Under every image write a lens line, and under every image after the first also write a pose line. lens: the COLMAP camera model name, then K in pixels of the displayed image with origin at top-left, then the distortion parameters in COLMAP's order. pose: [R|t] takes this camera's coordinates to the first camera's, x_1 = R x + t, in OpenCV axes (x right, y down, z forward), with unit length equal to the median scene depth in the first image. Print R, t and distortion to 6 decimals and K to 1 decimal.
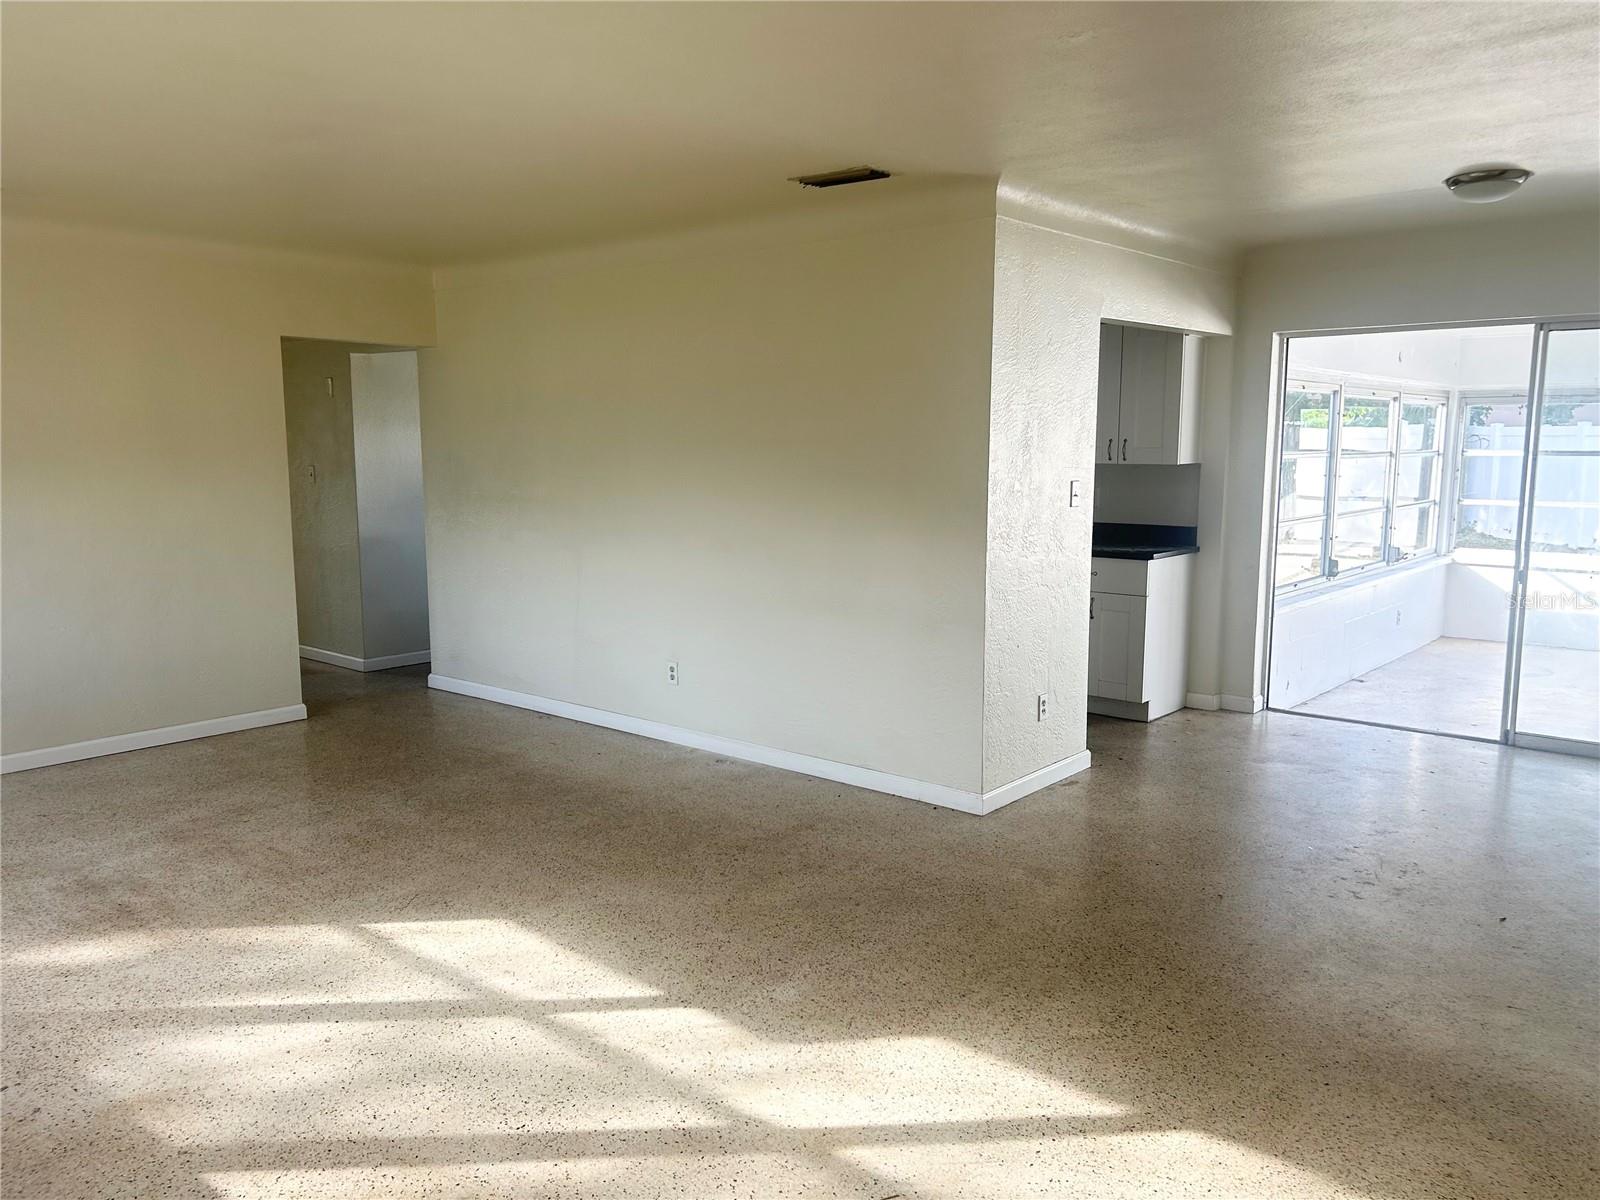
lens RADIAL K [[1228.5, 0, 792.2], [0, 1228.5, 610.6], [0, 0, 1]] dist [0.060696, -0.059194]
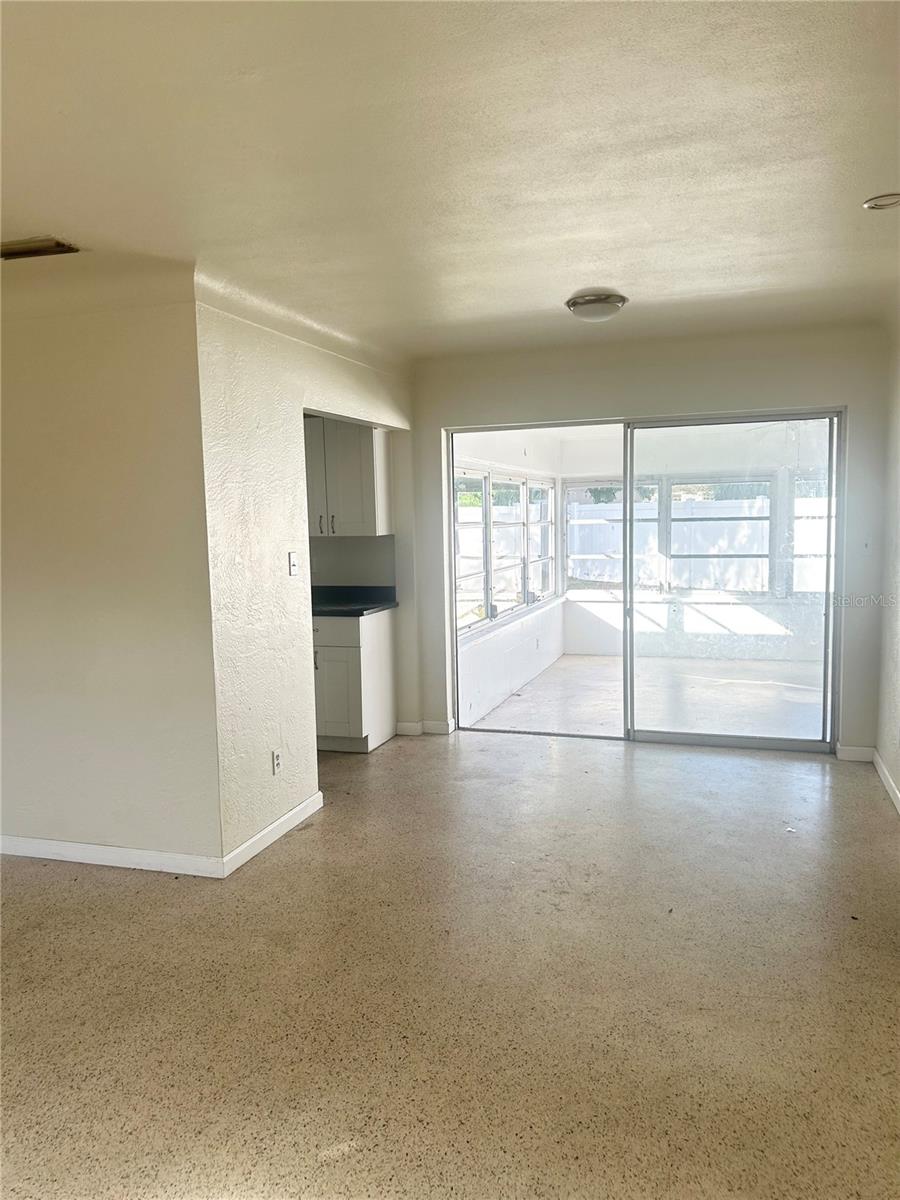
lens RADIAL K [[921.4, 0, 455.9], [0, 921.4, 597.7], [0, 0, 1]] dist [0.060696, -0.059194]
pose [[0.922880, -0.055180, 0.381114, 0.048830], [0.075619, 0.996380, -0.038852, -0.022106], [-0.377590, 0.064675, 0.923711, 0.187430]]
